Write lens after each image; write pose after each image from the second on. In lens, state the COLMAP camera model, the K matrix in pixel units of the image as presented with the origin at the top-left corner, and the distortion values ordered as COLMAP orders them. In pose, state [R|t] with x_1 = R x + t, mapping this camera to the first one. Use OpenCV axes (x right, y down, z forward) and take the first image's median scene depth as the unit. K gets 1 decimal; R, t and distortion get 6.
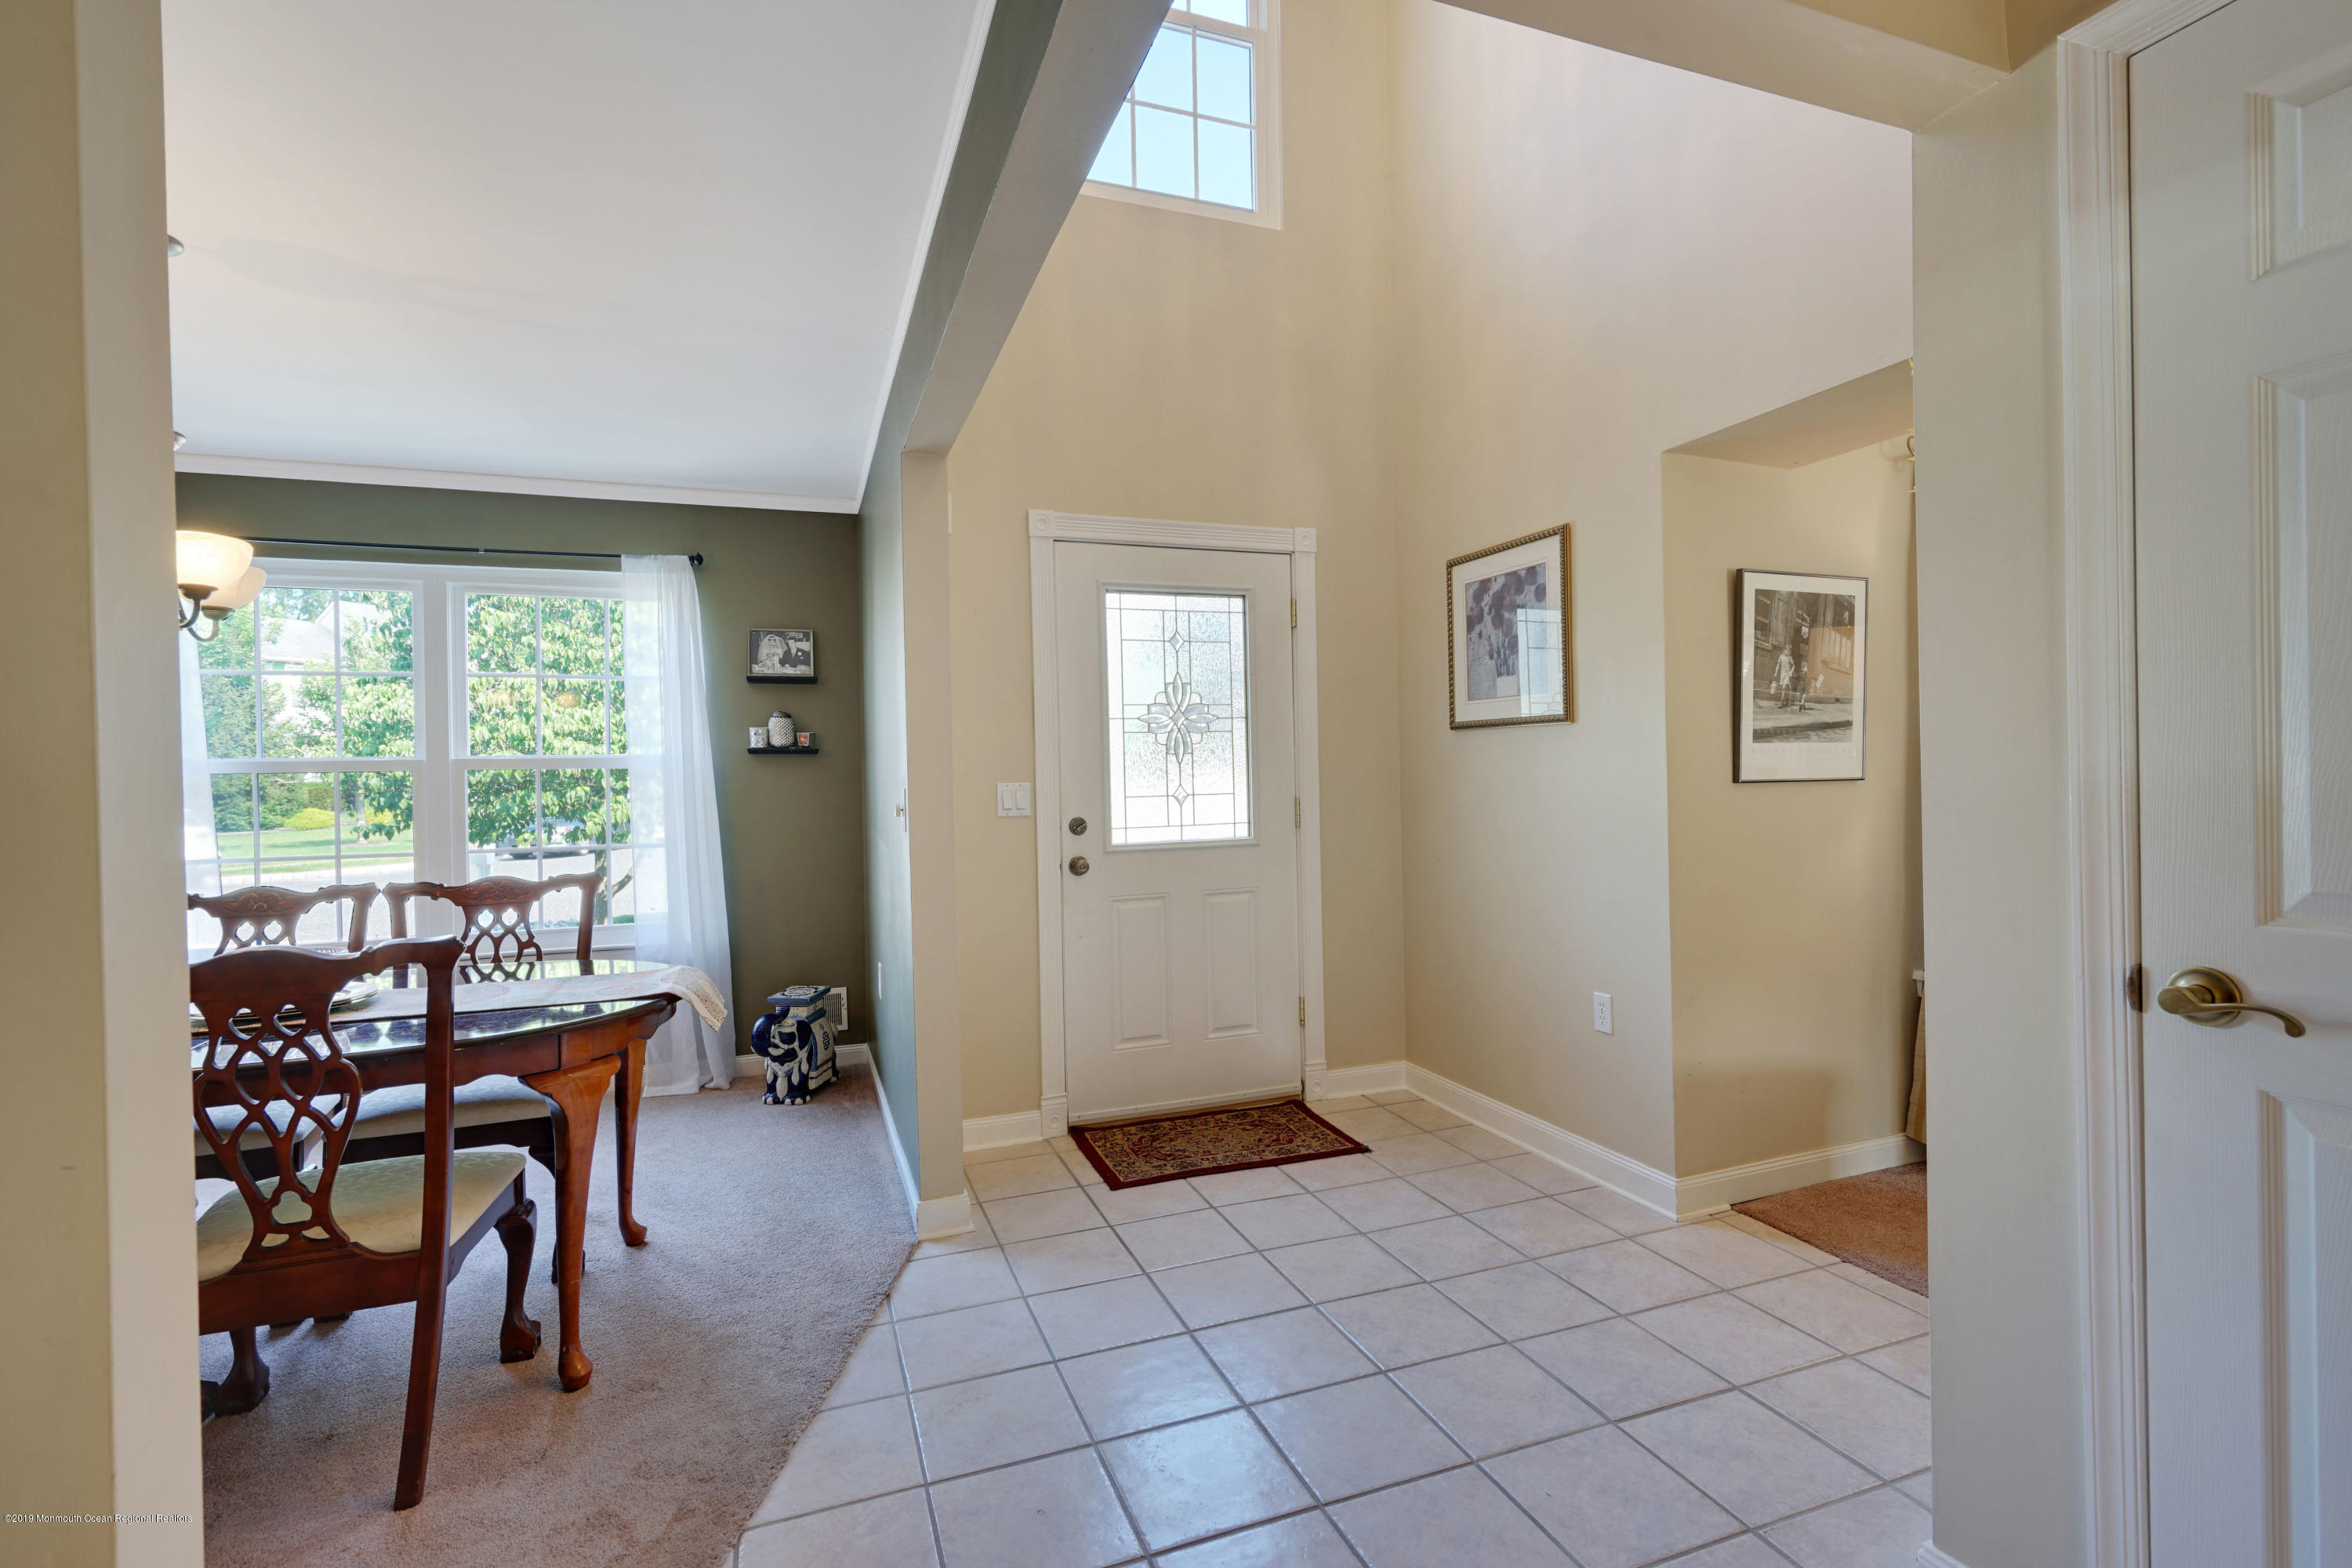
lens RADIAL K [[1055.6, 0, 1171.3], [0, 1055.6, 783.0], [0, 0, 1]] dist [-0.004128, 0.001618]
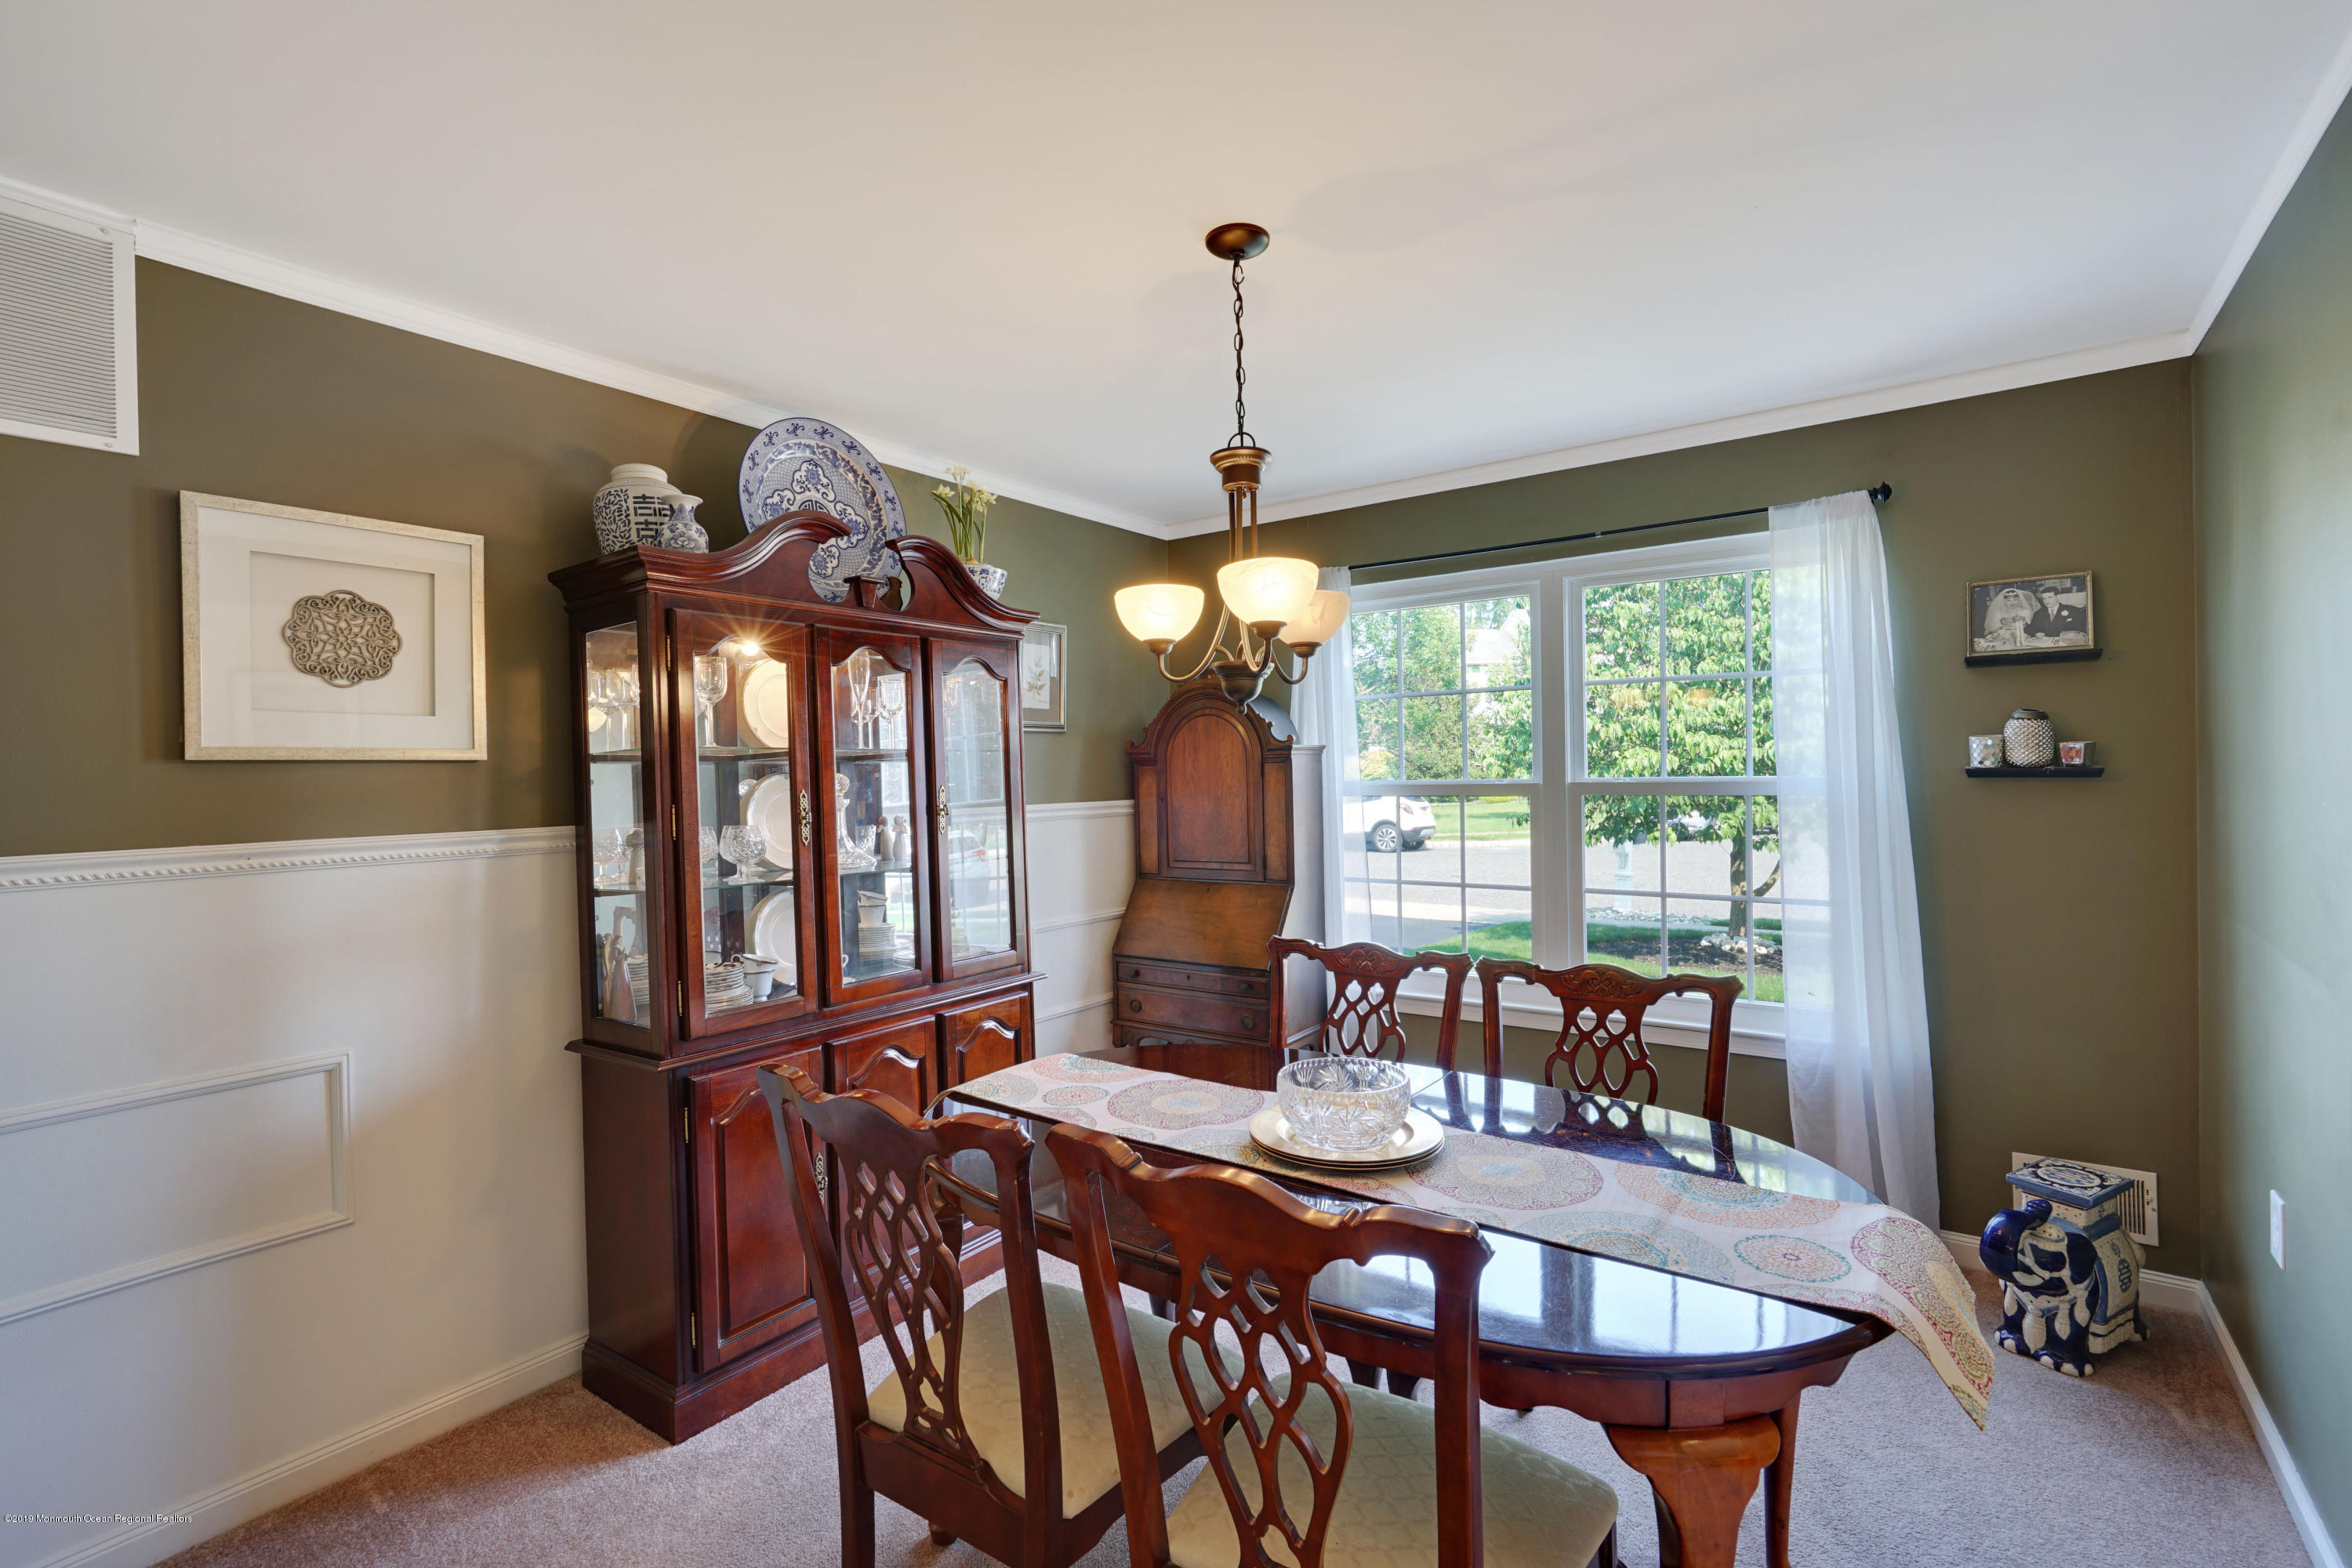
lens RADIAL K [[1055.6, 0, 1166.5], [0, 1055.6, 778.7], [0, 0, 1]] dist [-0.004128, 0.001618]
pose [[0.548503, 0.011636, -0.836068, -0.121027], [0.002967, 0.999870, 0.015862, -0.036122], [0.836143, -0.011181, 0.548397, 0.218175]]
